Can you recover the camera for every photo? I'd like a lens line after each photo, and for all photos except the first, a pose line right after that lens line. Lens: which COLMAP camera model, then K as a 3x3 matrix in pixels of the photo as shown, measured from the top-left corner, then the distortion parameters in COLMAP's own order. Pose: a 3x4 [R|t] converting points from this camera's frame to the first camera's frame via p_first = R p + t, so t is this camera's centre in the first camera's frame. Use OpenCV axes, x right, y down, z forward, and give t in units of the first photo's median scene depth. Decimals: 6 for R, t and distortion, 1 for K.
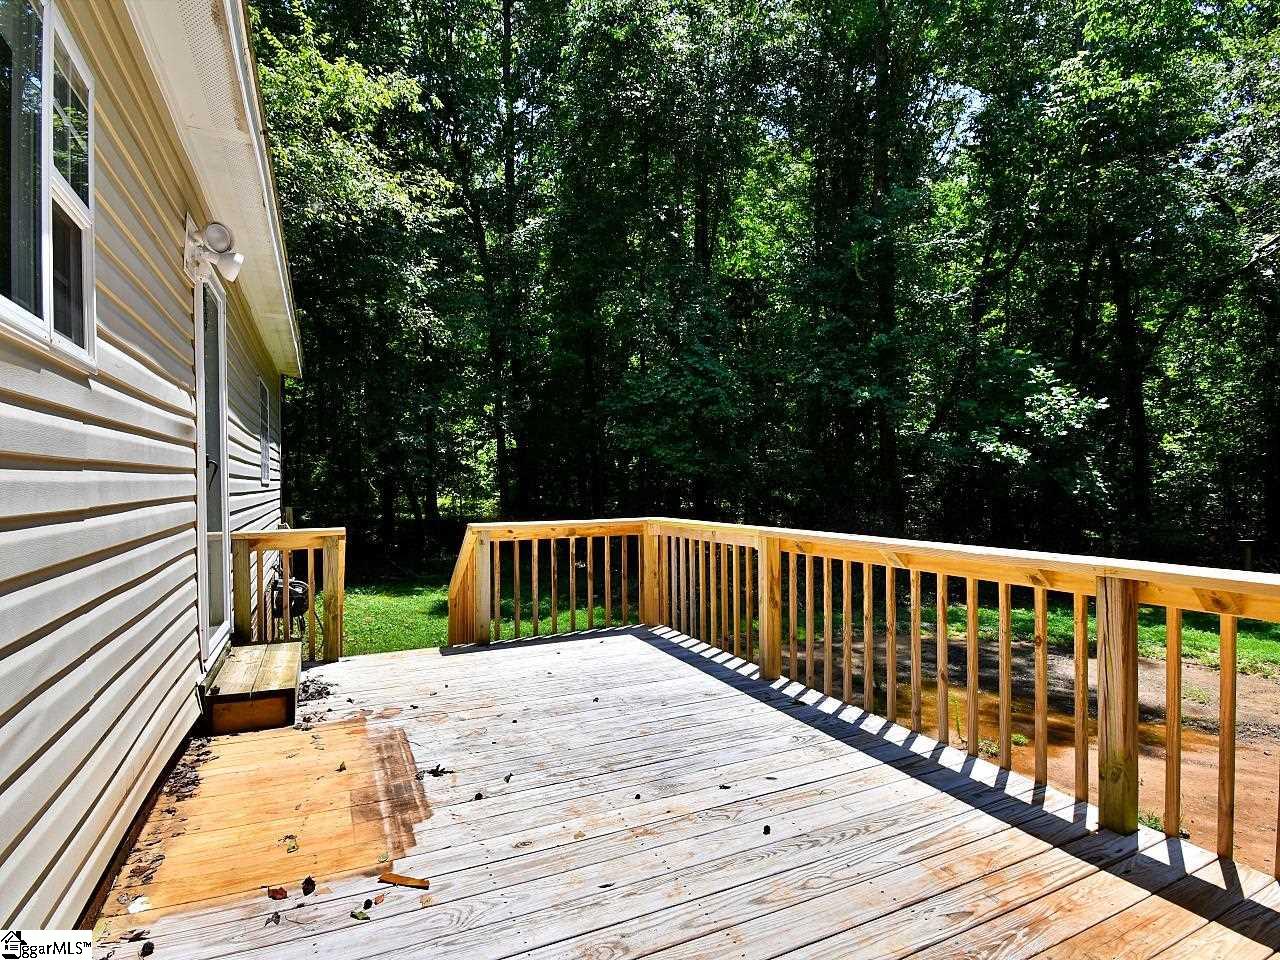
lens RADIAL K [[649.0, 0, 638.4], [0, 649.0, 470.7], [0, 0, 1]] dist [-0.001098, -0.028459]
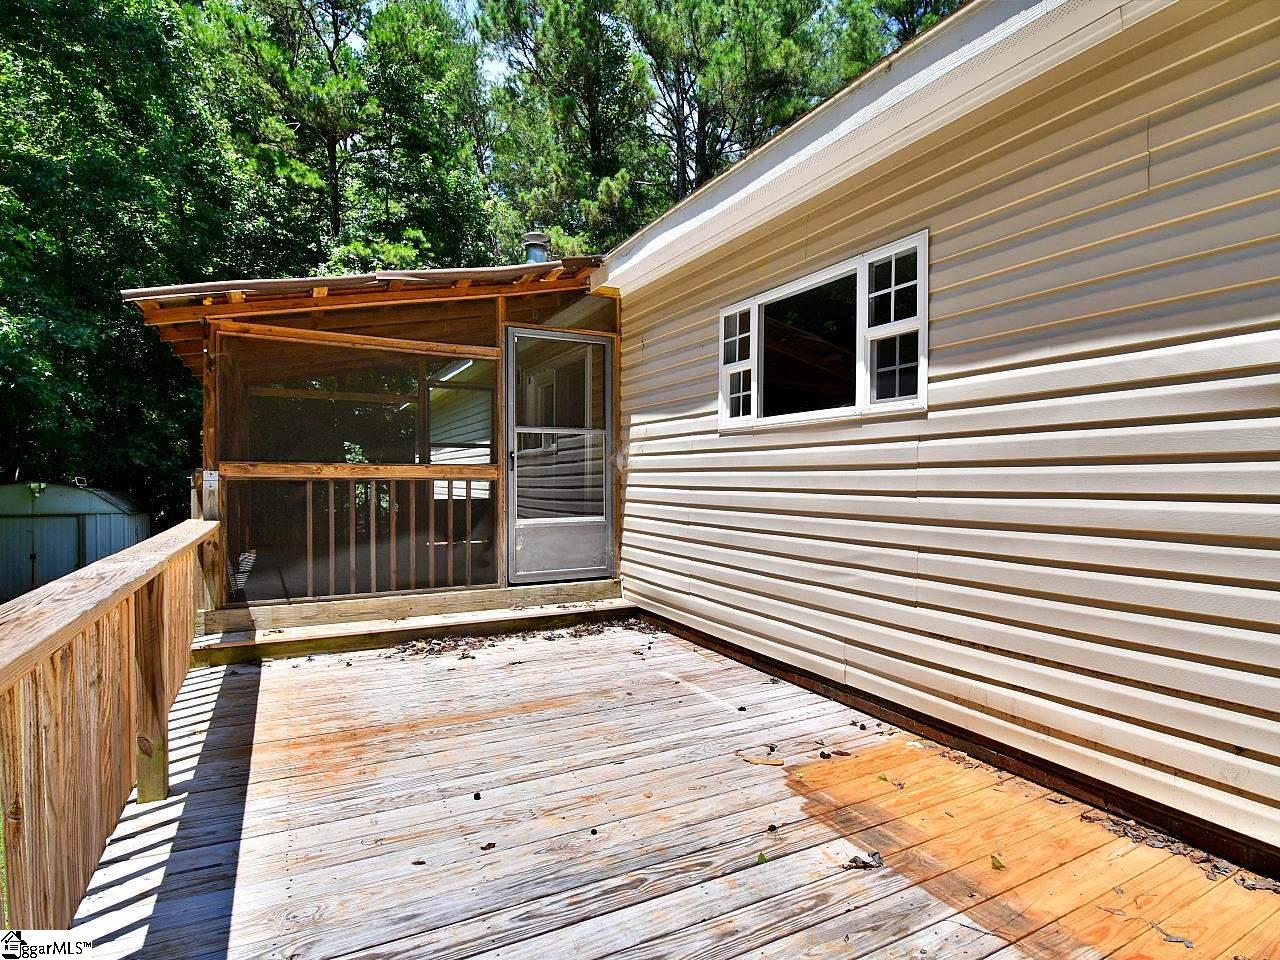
lens RADIAL K [[649.0, 0, 638.4], [0, 649.0, 470.7], [0, 0, 1]] dist [-0.001098, -0.028459]
pose [[-0.999012, 0.007363, -0.043823, -0.029792], [0.008147, 0.999809, -0.017739, 0.026761], [0.043684, -0.018078, -0.998882, 2.109990]]
